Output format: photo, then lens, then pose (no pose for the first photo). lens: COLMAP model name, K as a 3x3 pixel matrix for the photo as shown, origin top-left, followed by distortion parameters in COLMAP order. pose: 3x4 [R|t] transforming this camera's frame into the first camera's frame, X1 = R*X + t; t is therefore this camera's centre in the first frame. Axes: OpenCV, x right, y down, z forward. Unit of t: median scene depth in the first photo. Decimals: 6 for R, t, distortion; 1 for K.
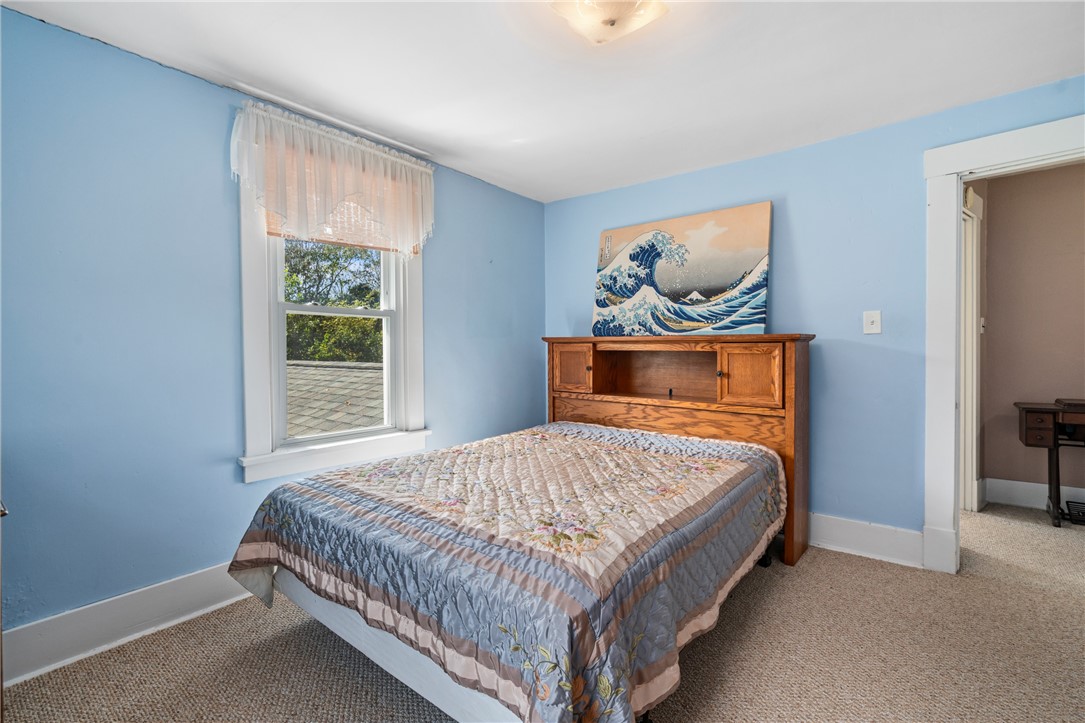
lens RADIAL K [[498.5, 0, 540.6], [0, 498.5, 356.4], [0, 0, 1]] dist [-0.003732, -0.000229]
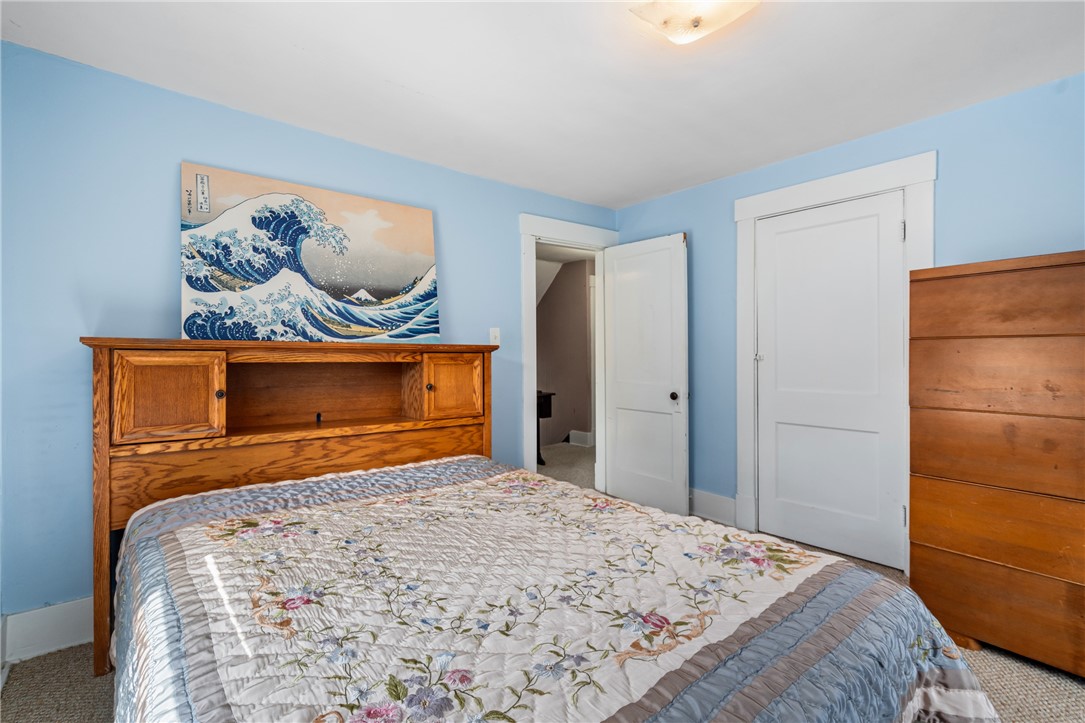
lens RADIAL K [[498.5, 0, 541.9], [0, 498.5, 357.1], [0, 0, 1]] dist [-0.003732, -0.000229]
pose [[0.183921, 0.003445, 0.982935, -0.421543], [0.021174, 0.999748, -0.007466, -0.006792], [-0.982713, 0.022185, 0.183801, 0.540261]]
